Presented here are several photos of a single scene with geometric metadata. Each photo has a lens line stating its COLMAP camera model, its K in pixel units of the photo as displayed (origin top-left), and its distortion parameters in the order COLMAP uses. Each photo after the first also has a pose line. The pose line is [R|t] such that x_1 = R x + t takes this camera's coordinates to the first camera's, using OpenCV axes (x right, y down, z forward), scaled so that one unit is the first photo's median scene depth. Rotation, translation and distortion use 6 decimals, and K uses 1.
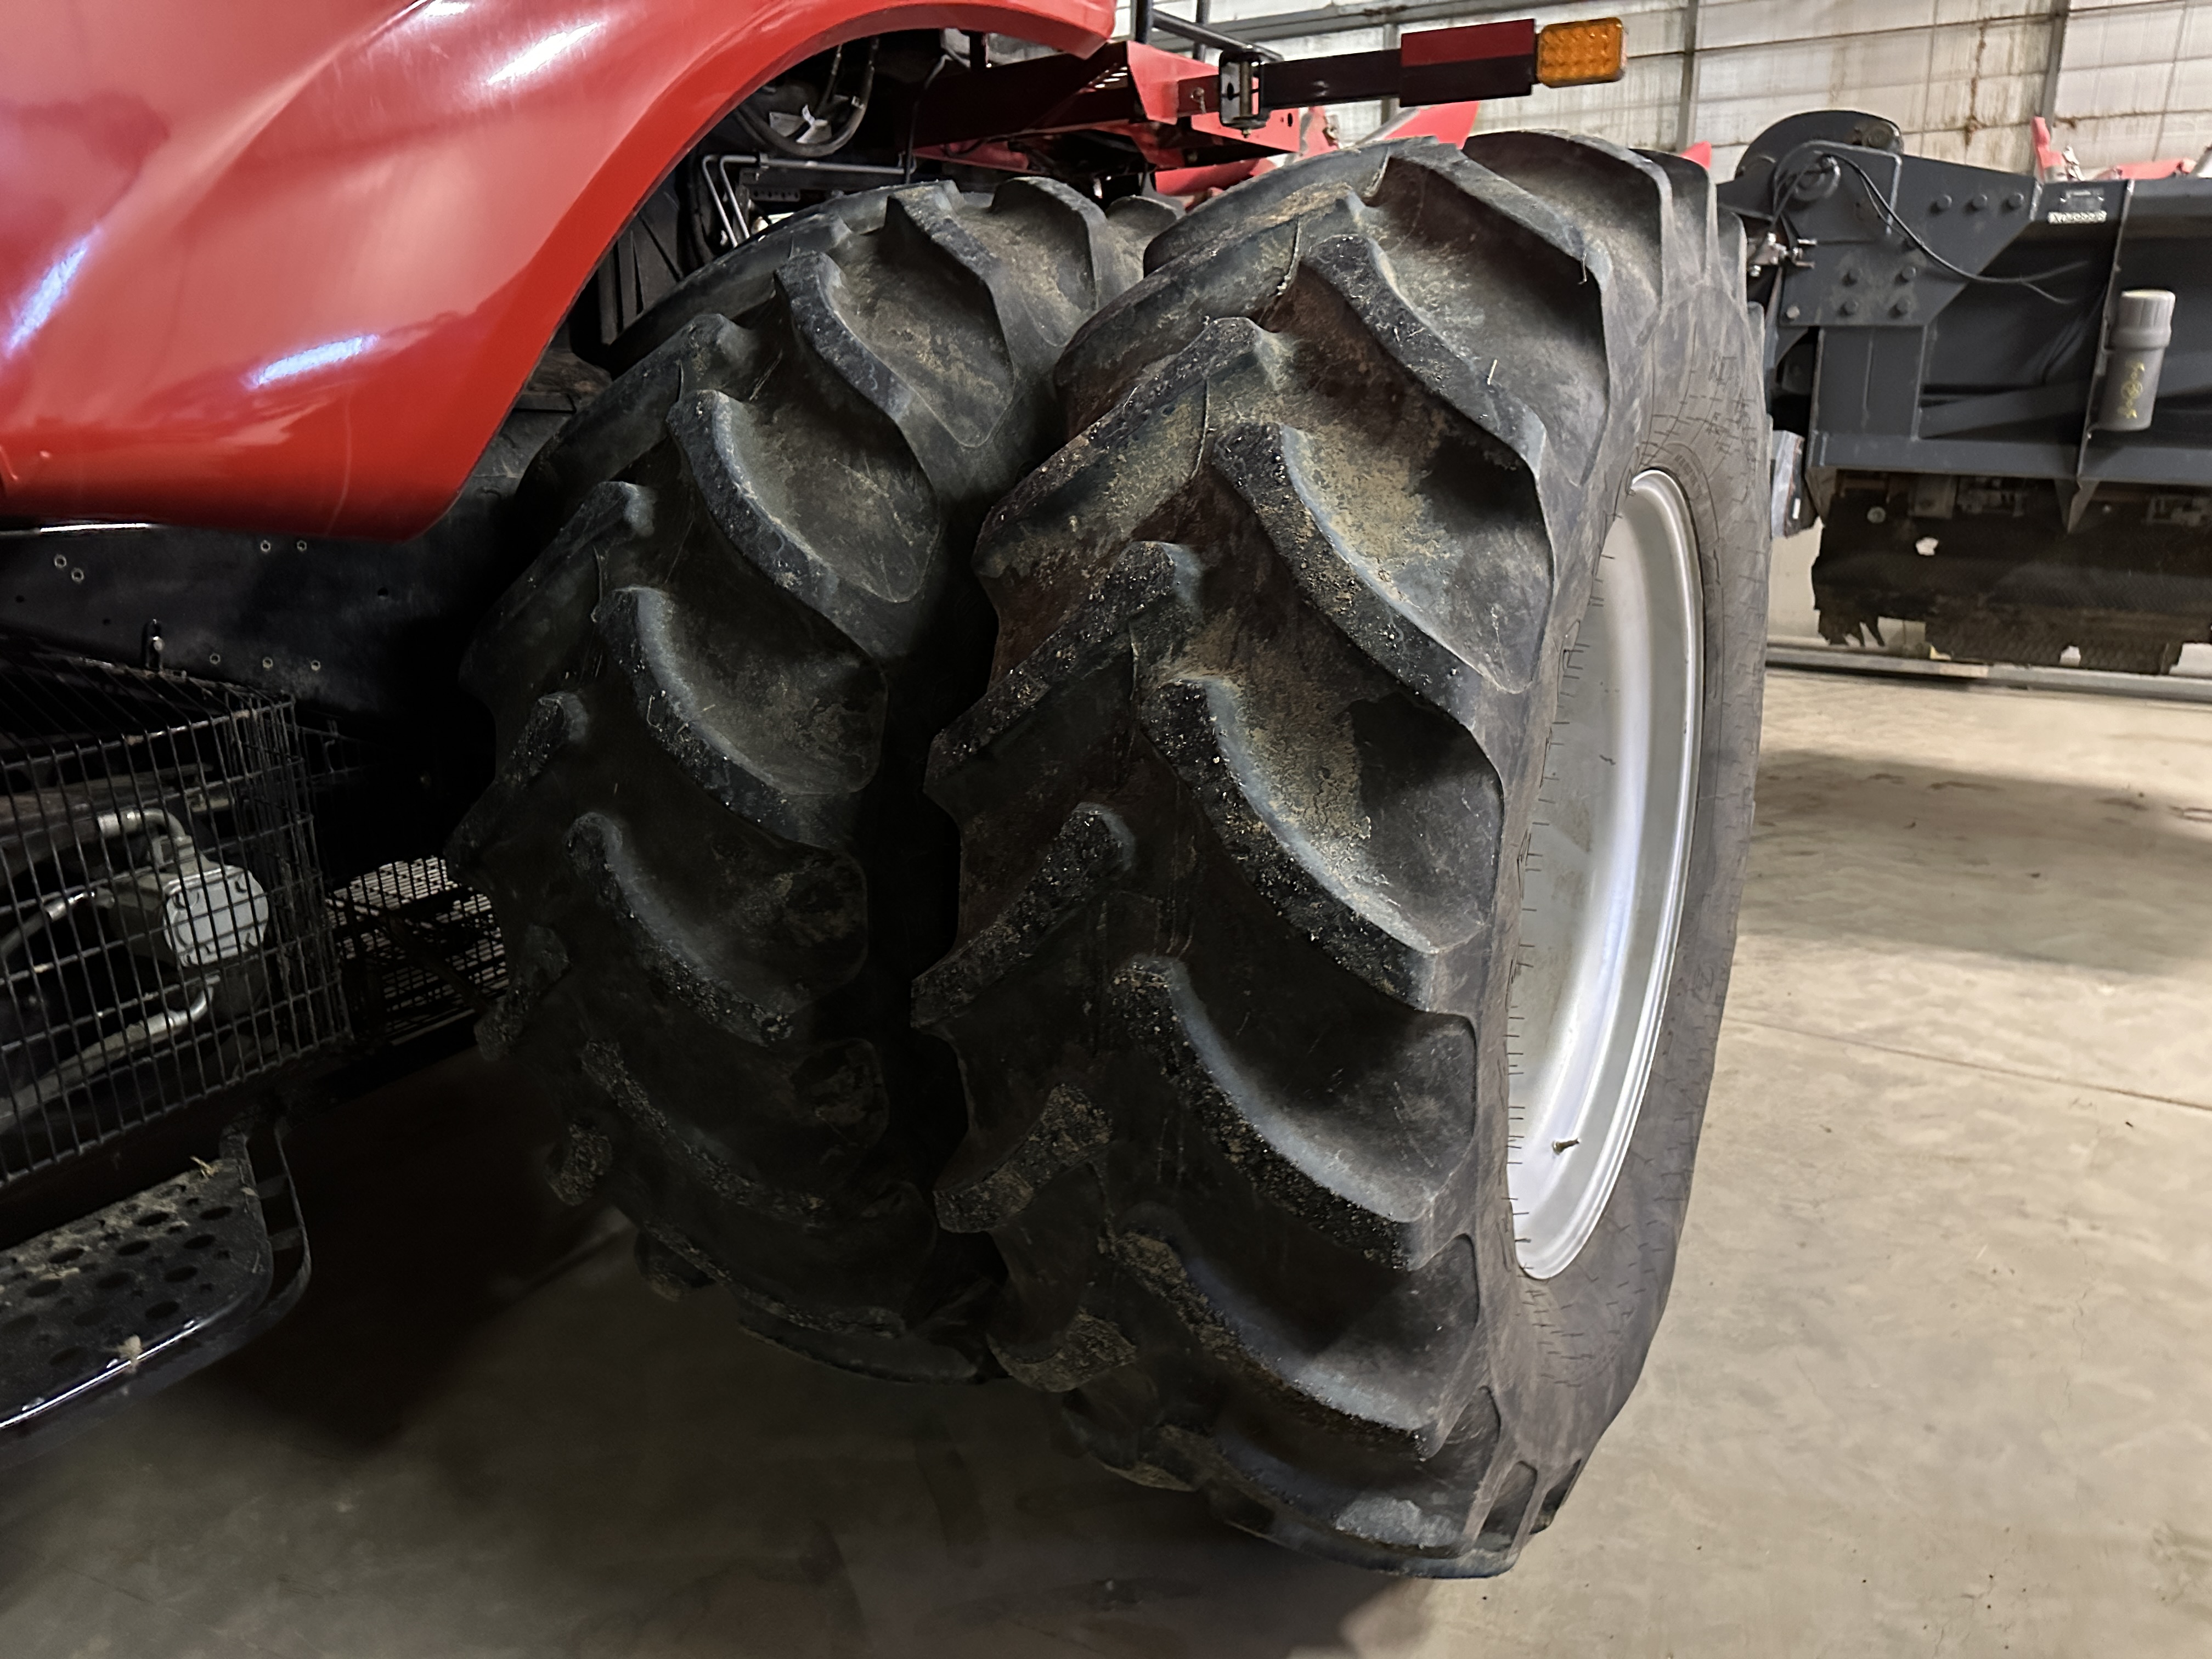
lens RADIAL K [[1553.7, 0, 1094.6], [0, 1553.7, 835.9], [0, 0, 1]] dist [0.053021, -0.073503]
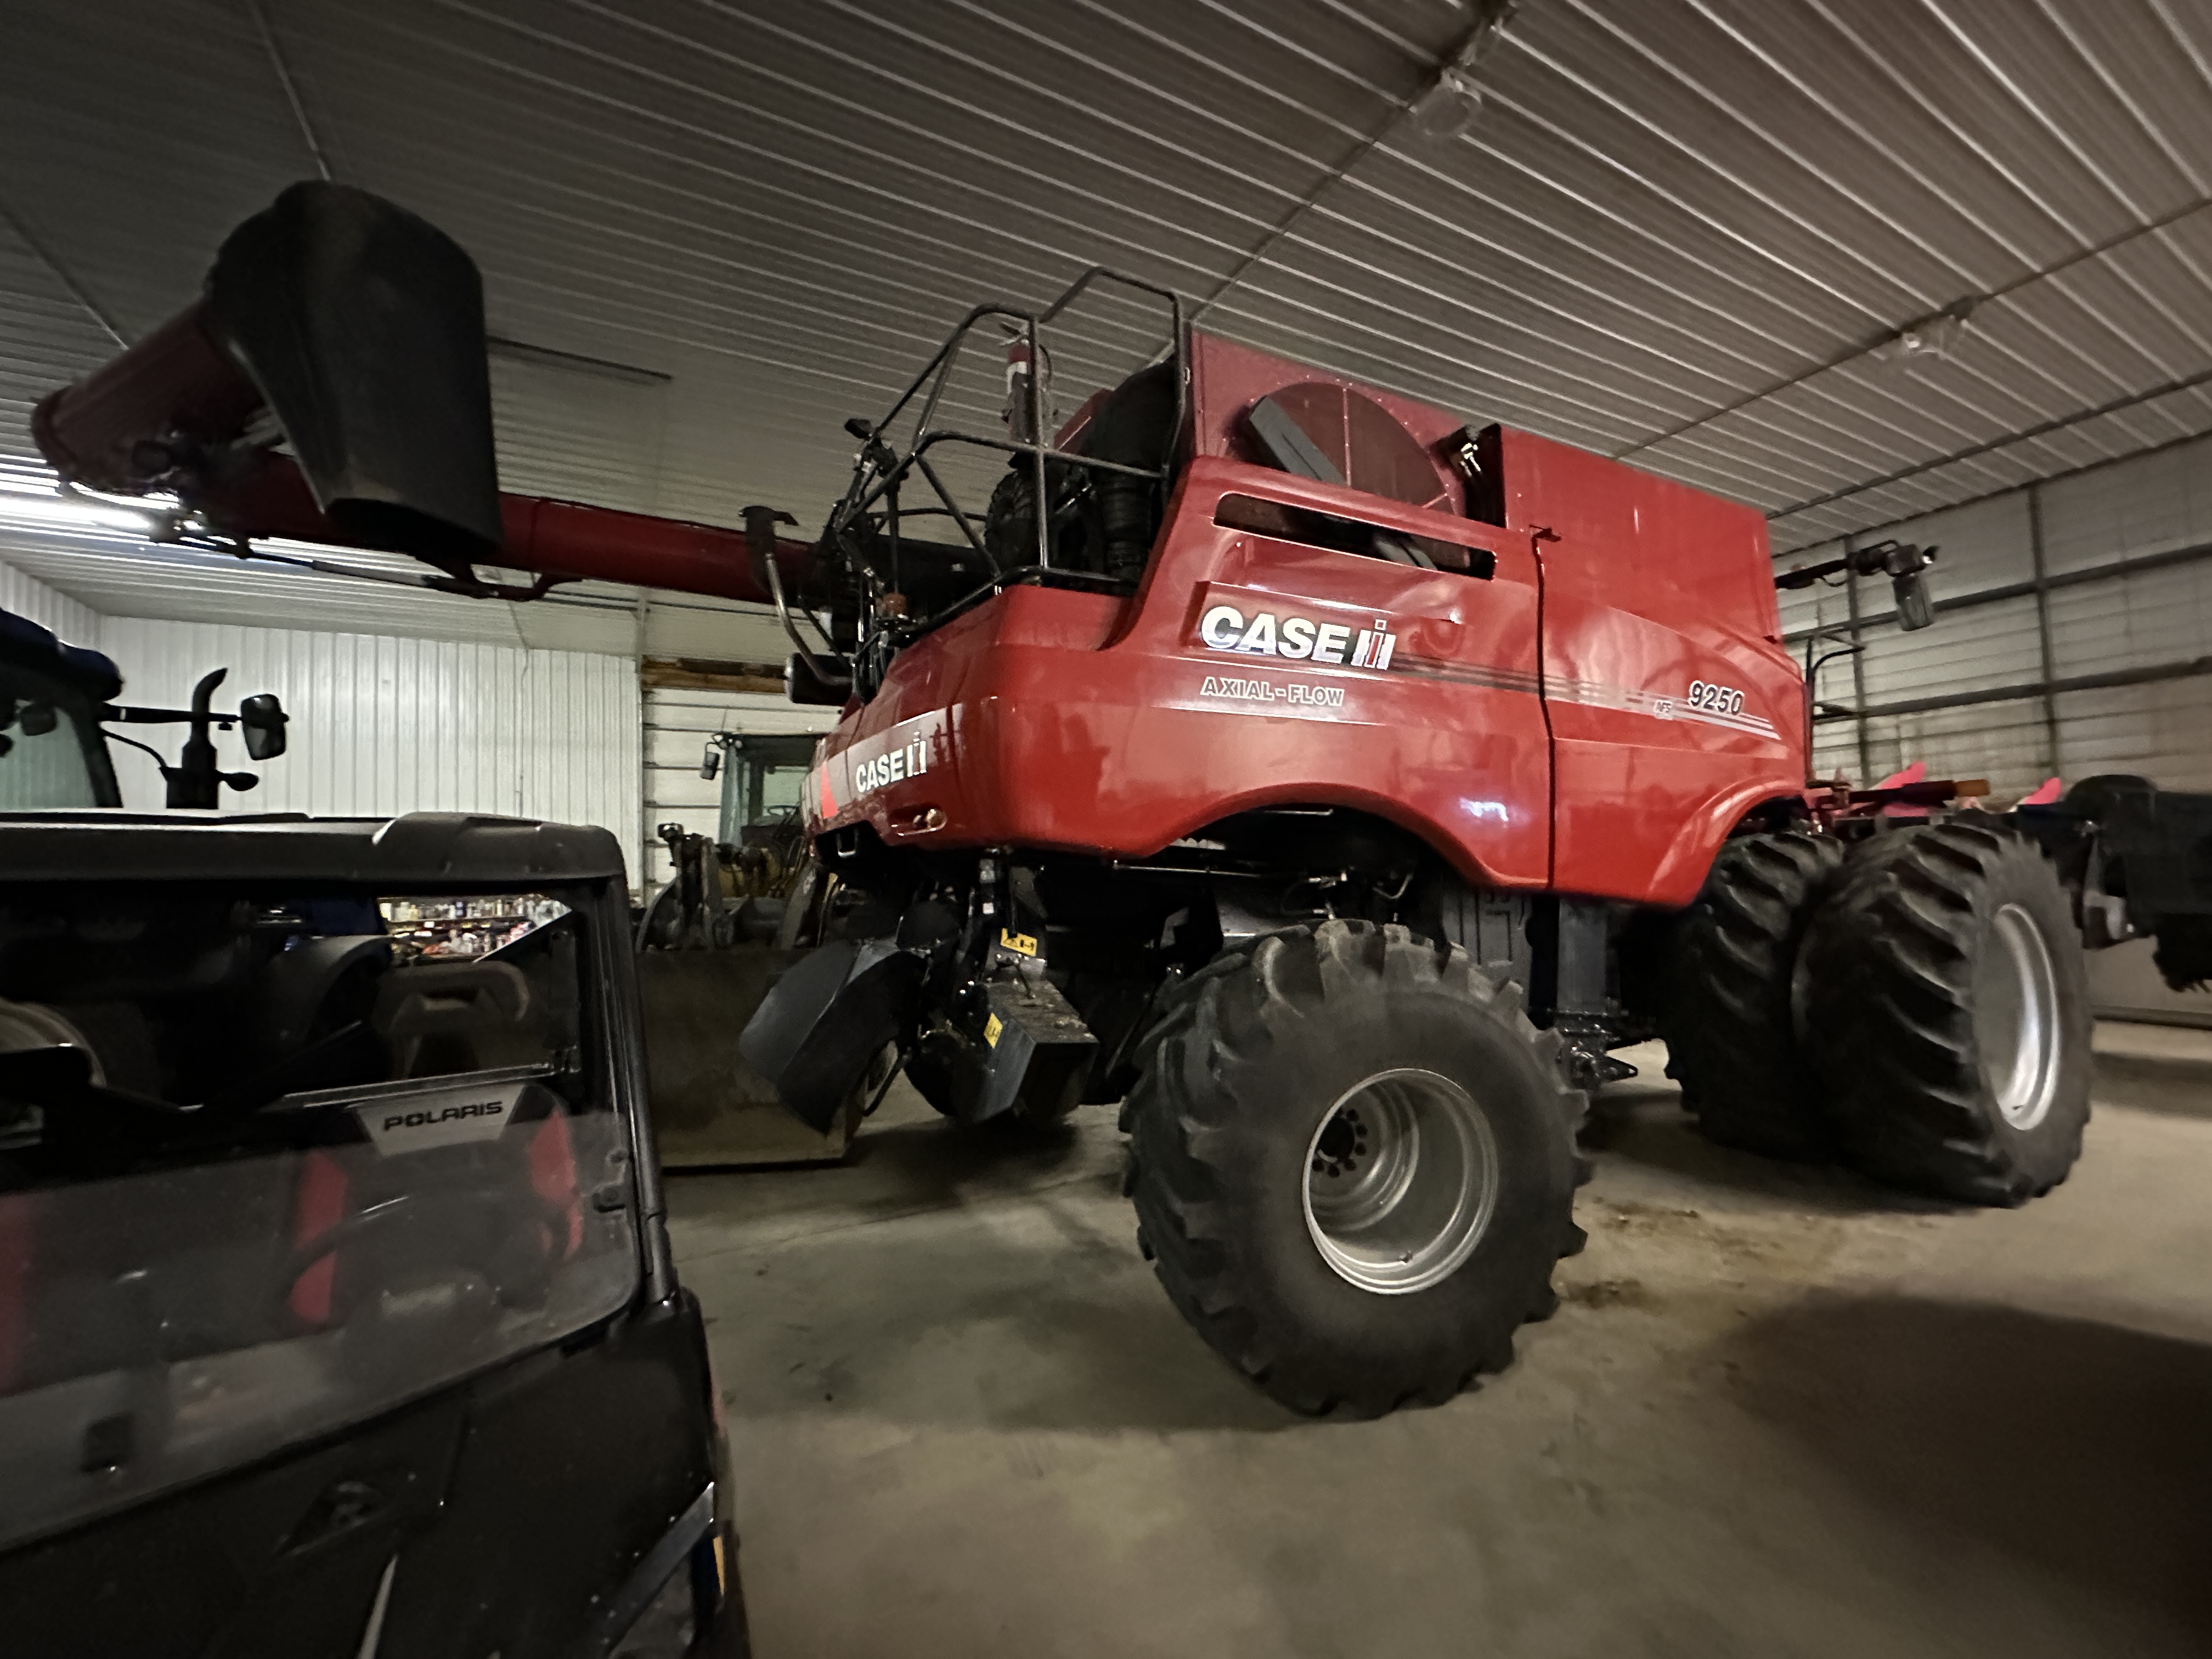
lens RADIAL K [[887.1, 0, 1105.0], [0, 887.1, 832.4], [0, 0, 1]] dist [0.001048, 0.000127]
pose [[0.870362, -0.035074, -0.491161, -0.649518], [-0.126385, 0.948134, -0.291666, 0.666026], [0.475917, 0.315930, 0.820787, -2.447667]]
